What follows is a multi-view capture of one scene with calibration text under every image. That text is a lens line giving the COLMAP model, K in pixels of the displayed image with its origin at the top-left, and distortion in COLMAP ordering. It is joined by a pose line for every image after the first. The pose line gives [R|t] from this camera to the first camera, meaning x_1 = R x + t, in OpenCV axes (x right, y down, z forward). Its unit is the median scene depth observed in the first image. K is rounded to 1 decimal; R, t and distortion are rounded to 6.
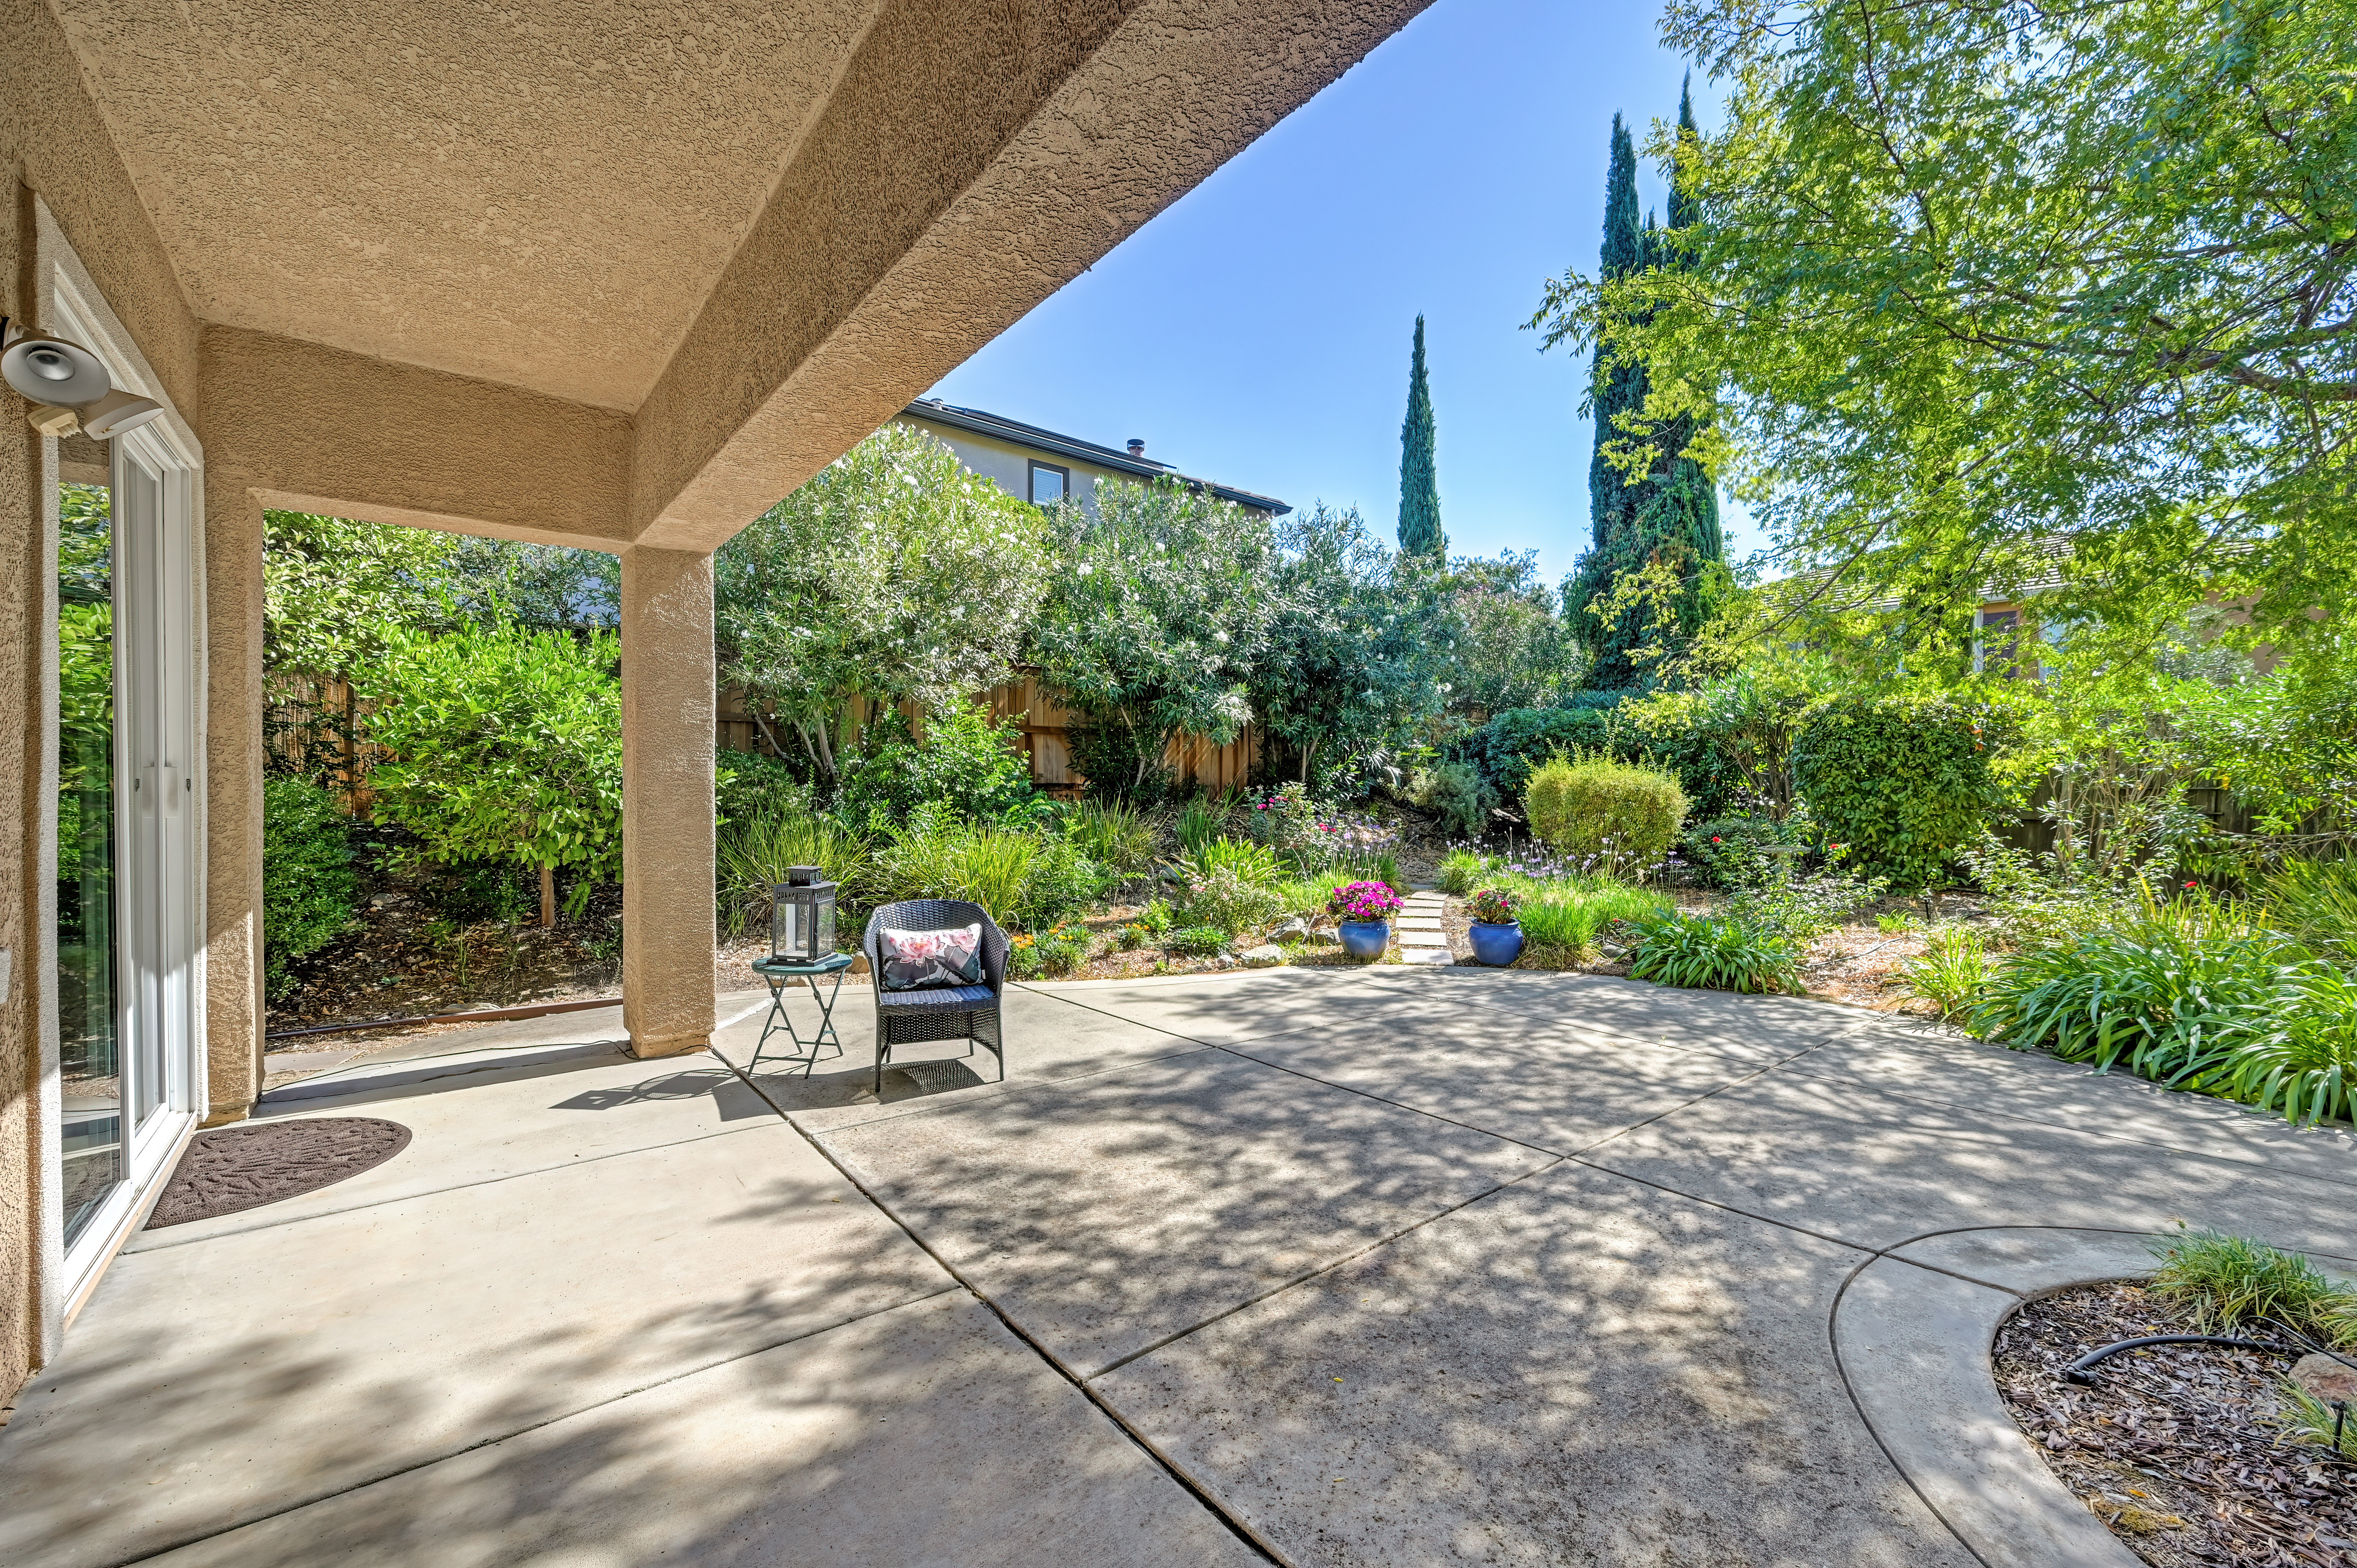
lens RADIAL K [[938.5, 0, 1162.9], [0, 938.5, 781.6], [0, 0, 1]] dist [-0.014584, -0.000020]
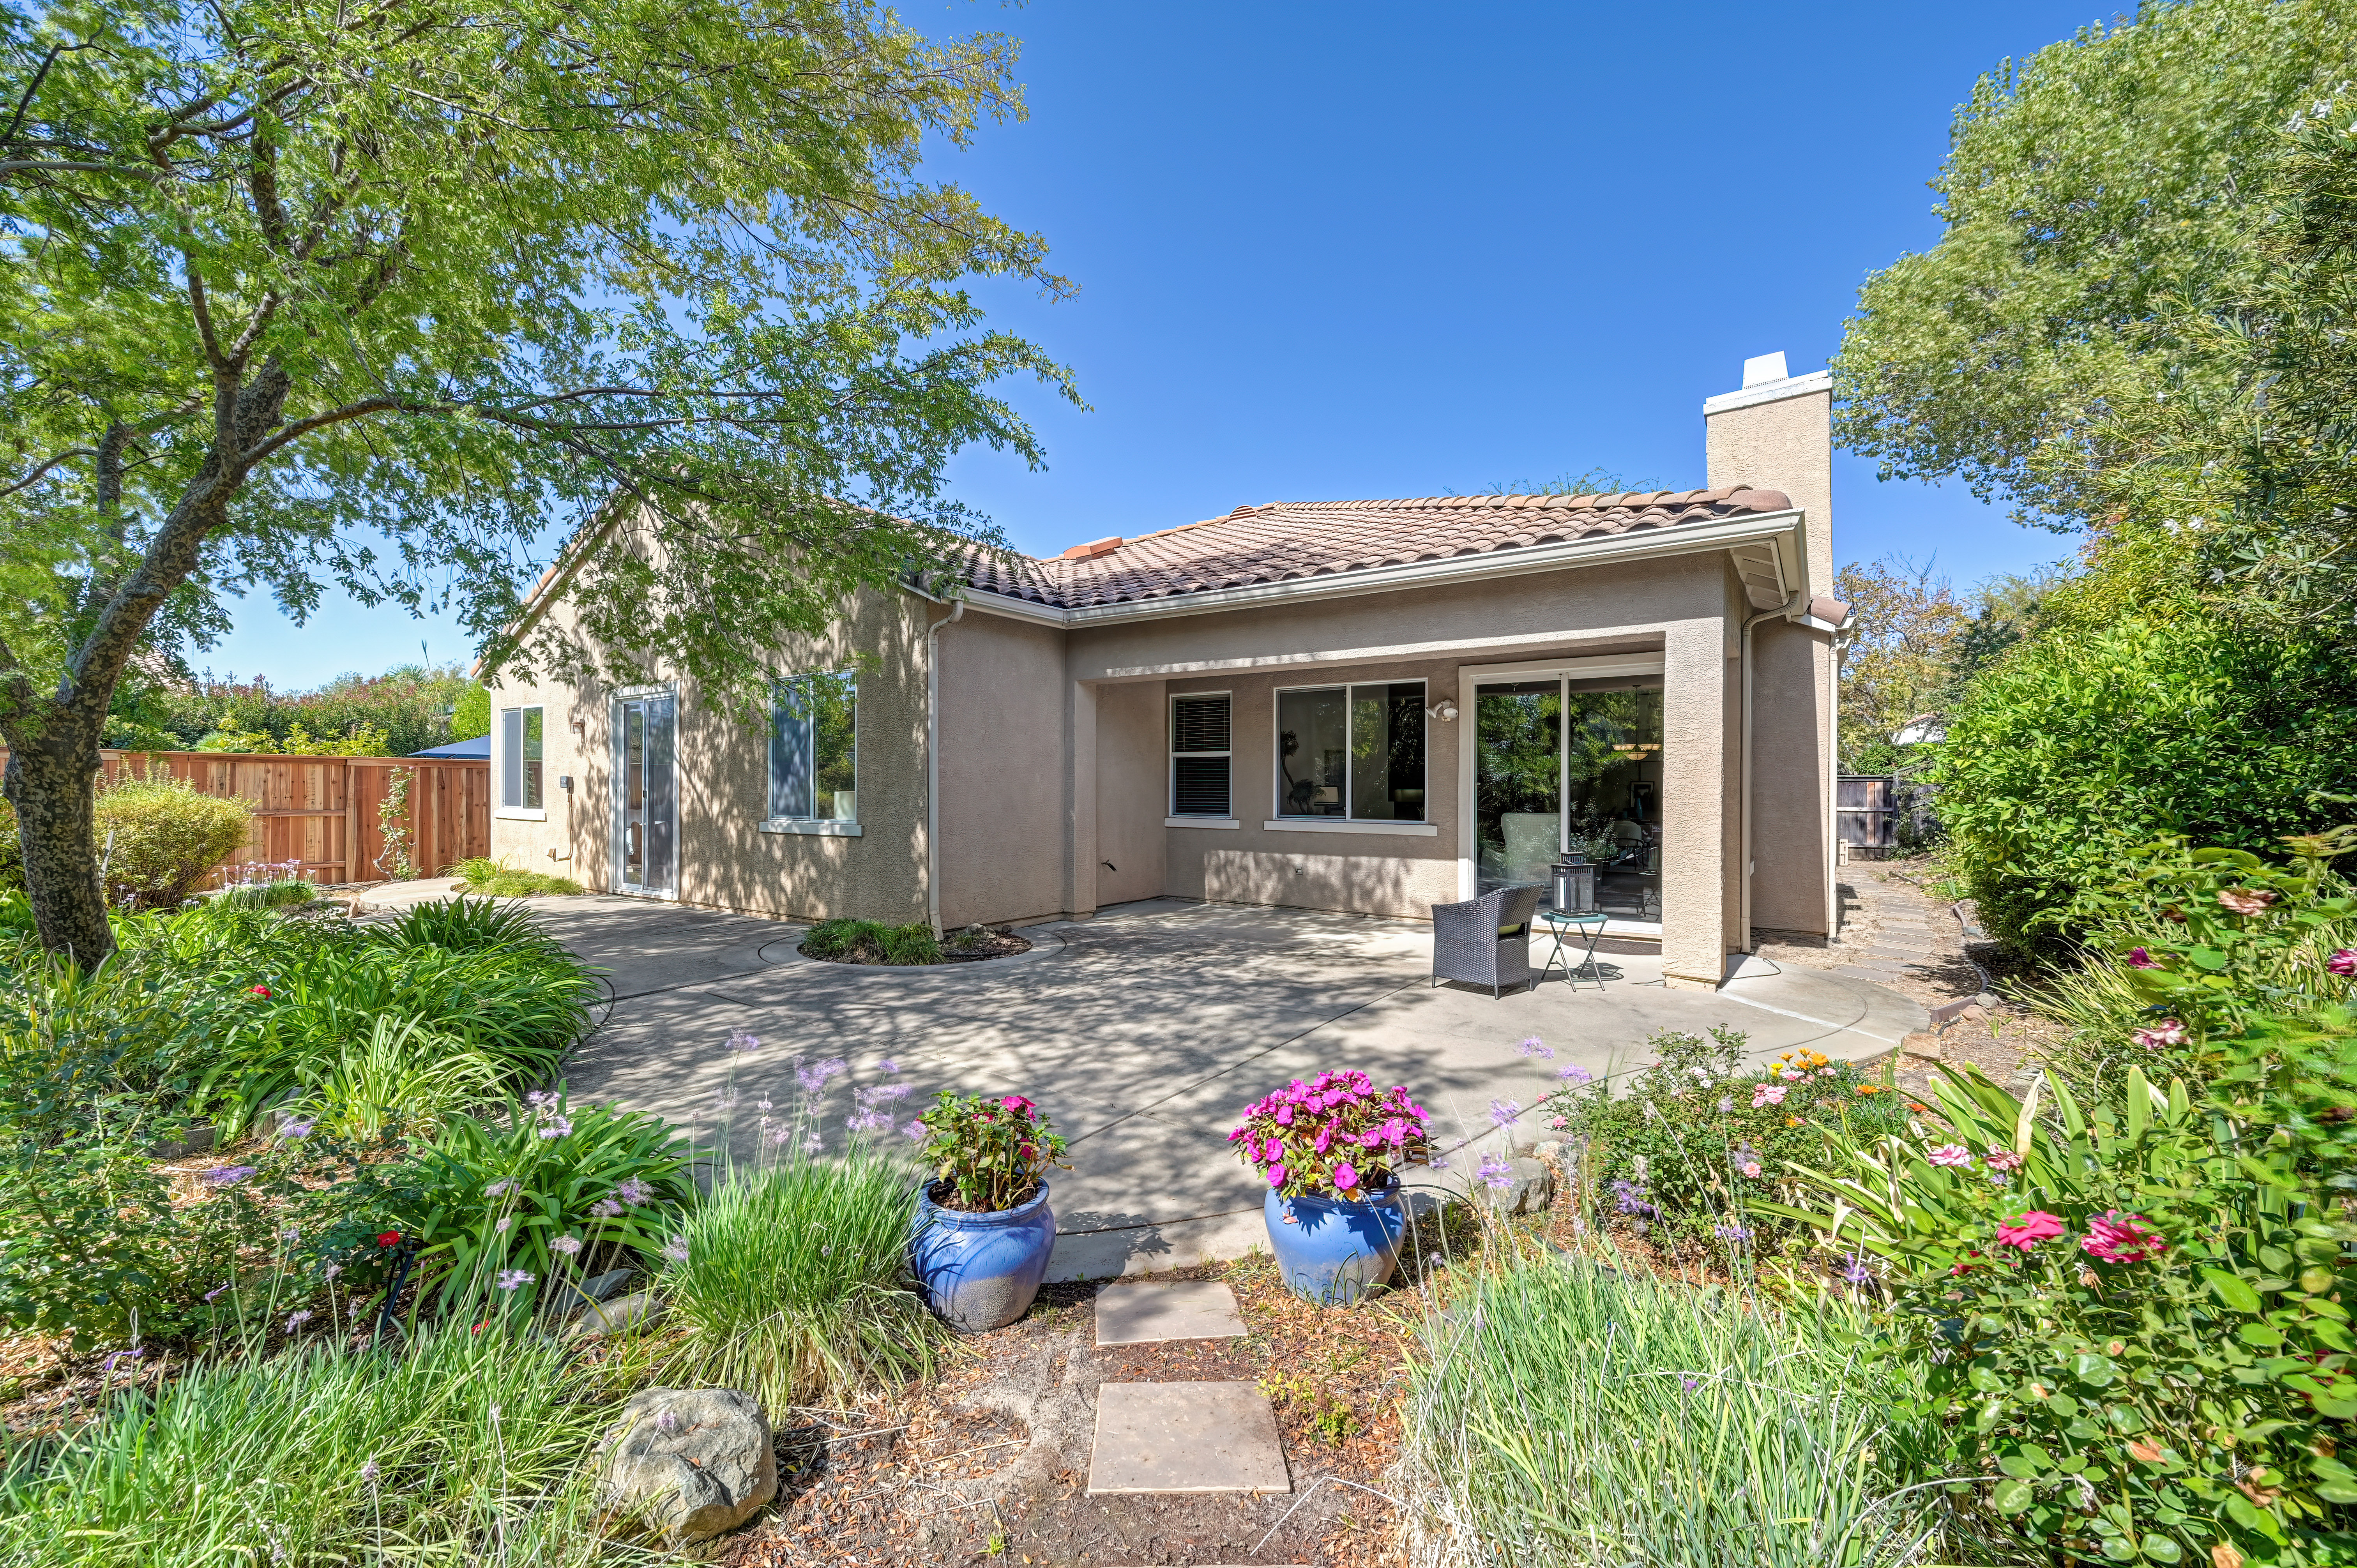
lens RADIAL K [[937.6, 0, 1181.6], [0, 937.6, 781.1], [0, 0, 1]] dist [0.001070, 0.000078]
pose [[-0.955707, 0.004335, -0.294288, 0.337189], [0.005146, 0.999985, -0.001982, -0.007569], [0.294275, -0.003408, -0.955715, 1.176713]]
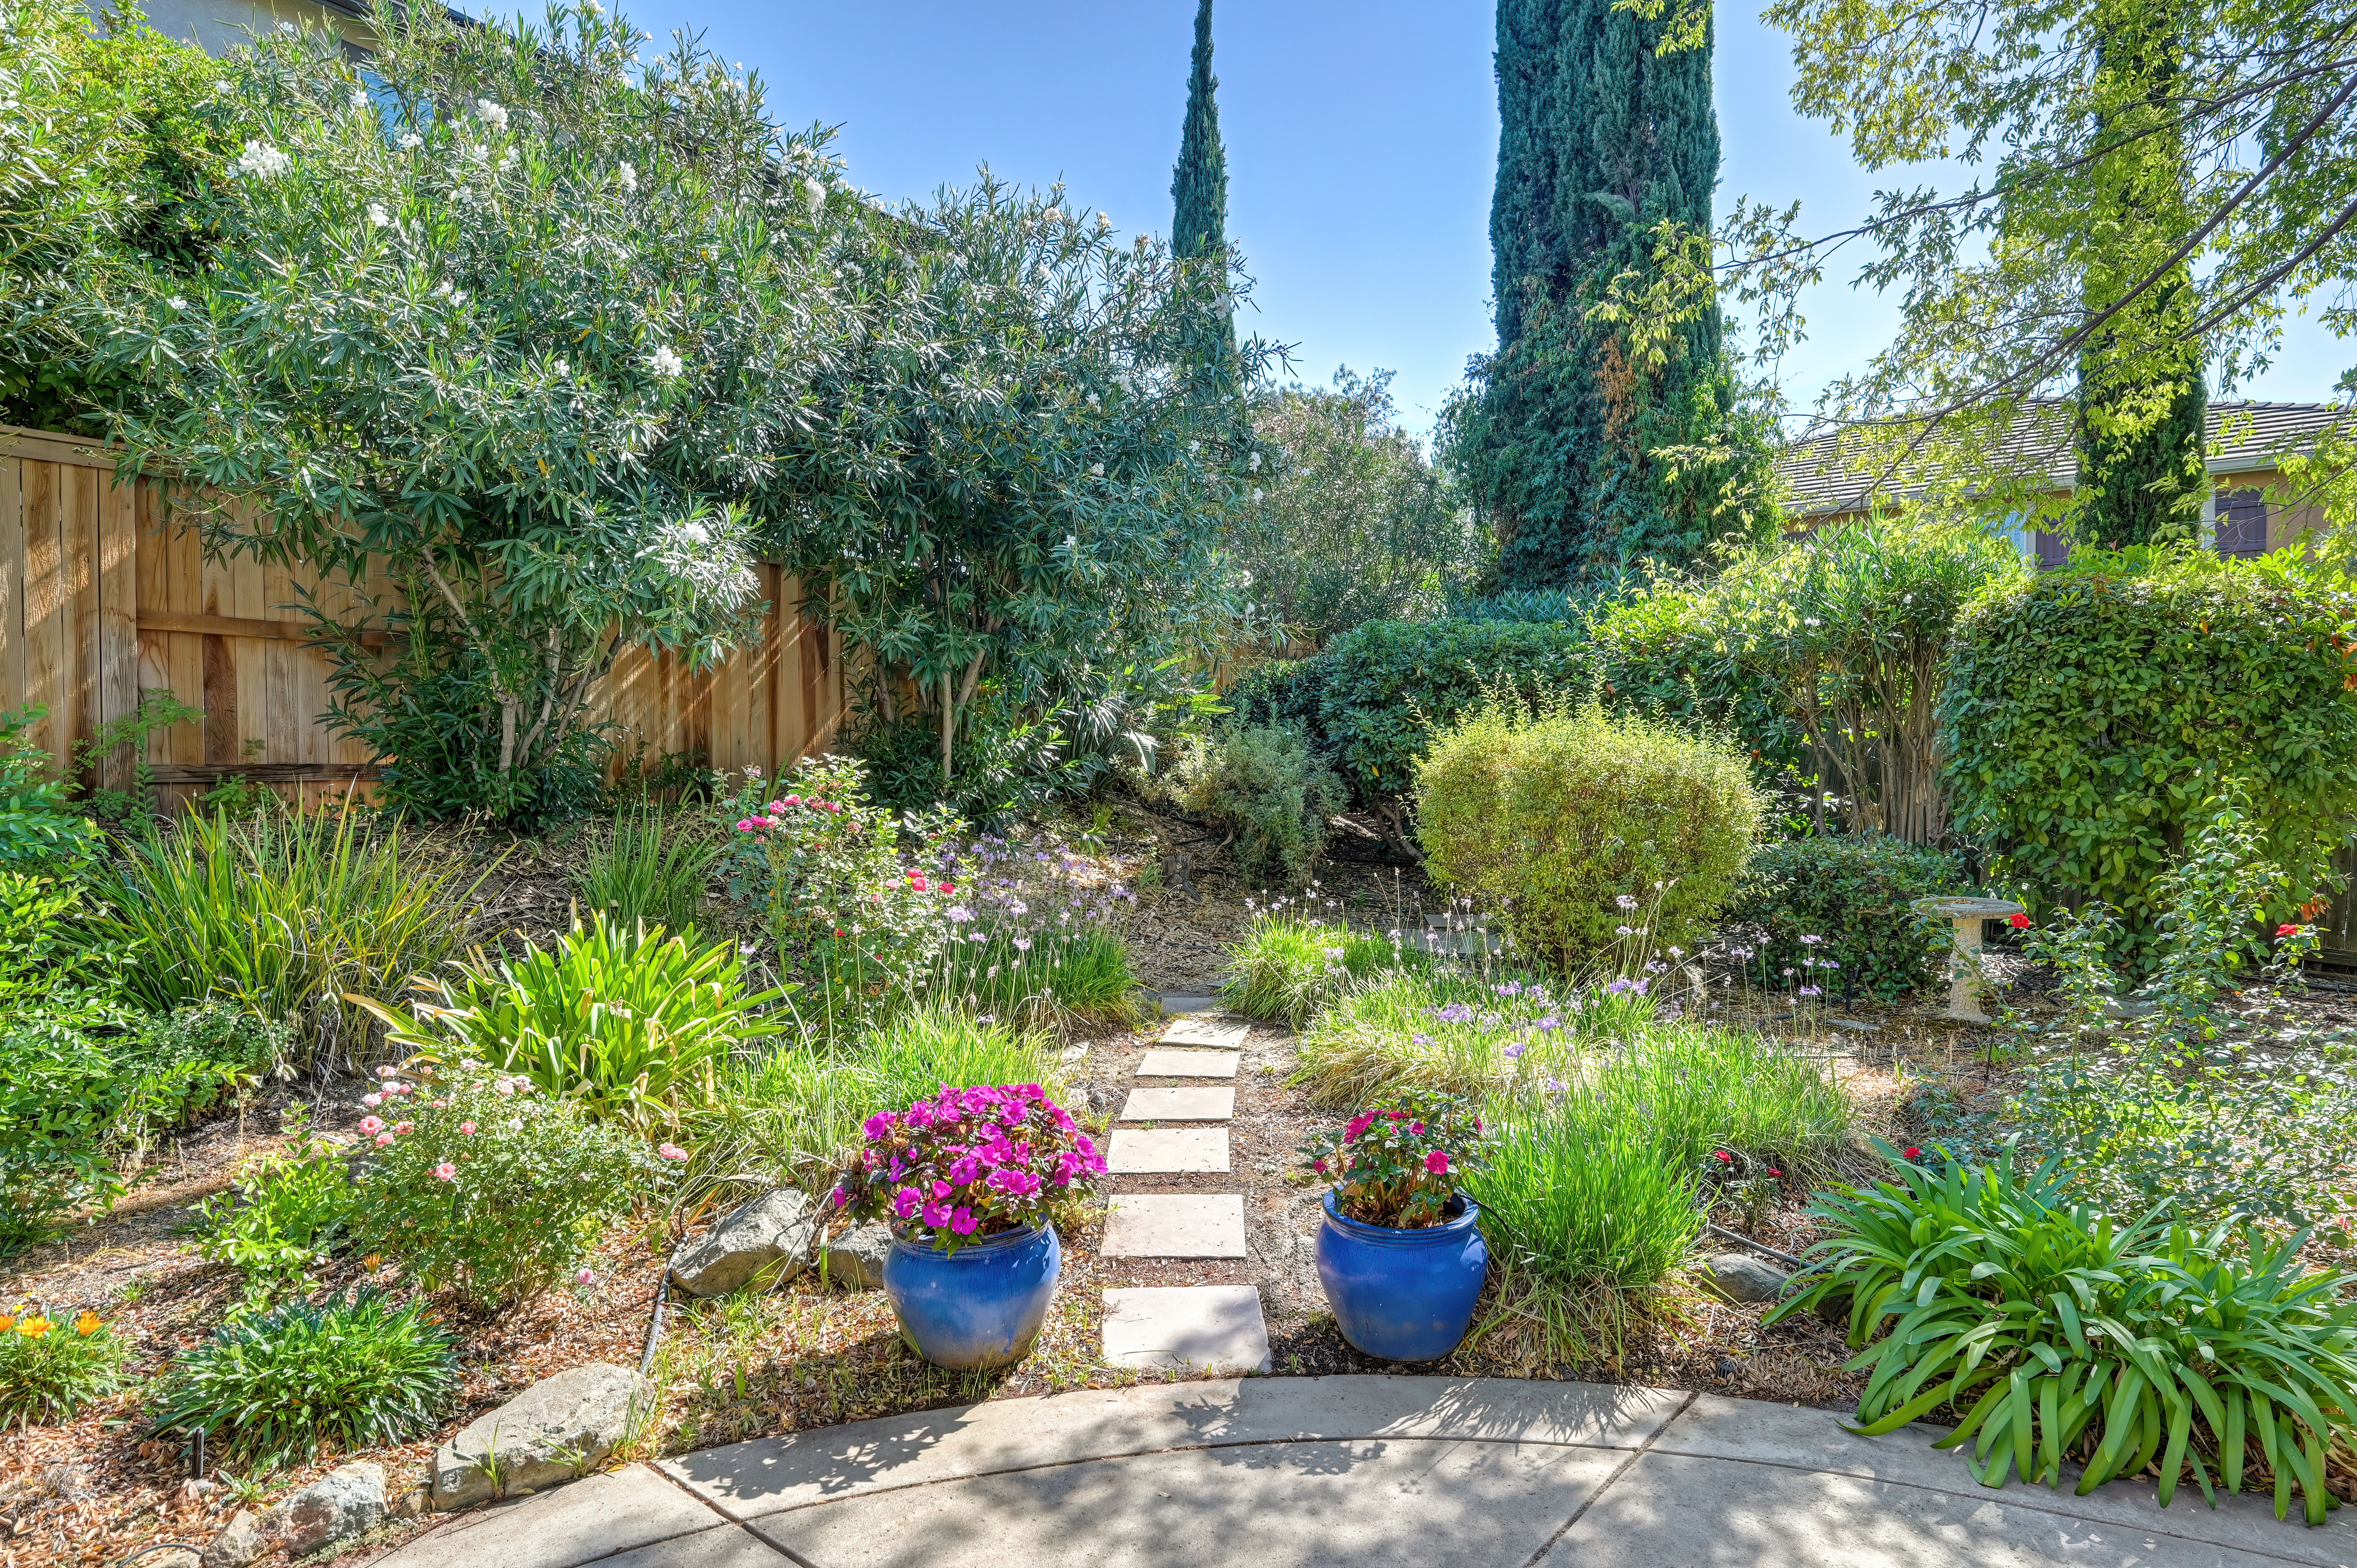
lens RADIAL K [[1289.9, 0, 1179.7], [0, 1289.9, 786.0], [0, 0, 1]] dist [0.003484, 0.000488]
pose [[0.970526, -0.003917, 0.240966, 0.116578], [0.000988, 0.999924, 0.012275, 0.004700], [-0.240996, -0.011675, 0.970456, 0.385536]]
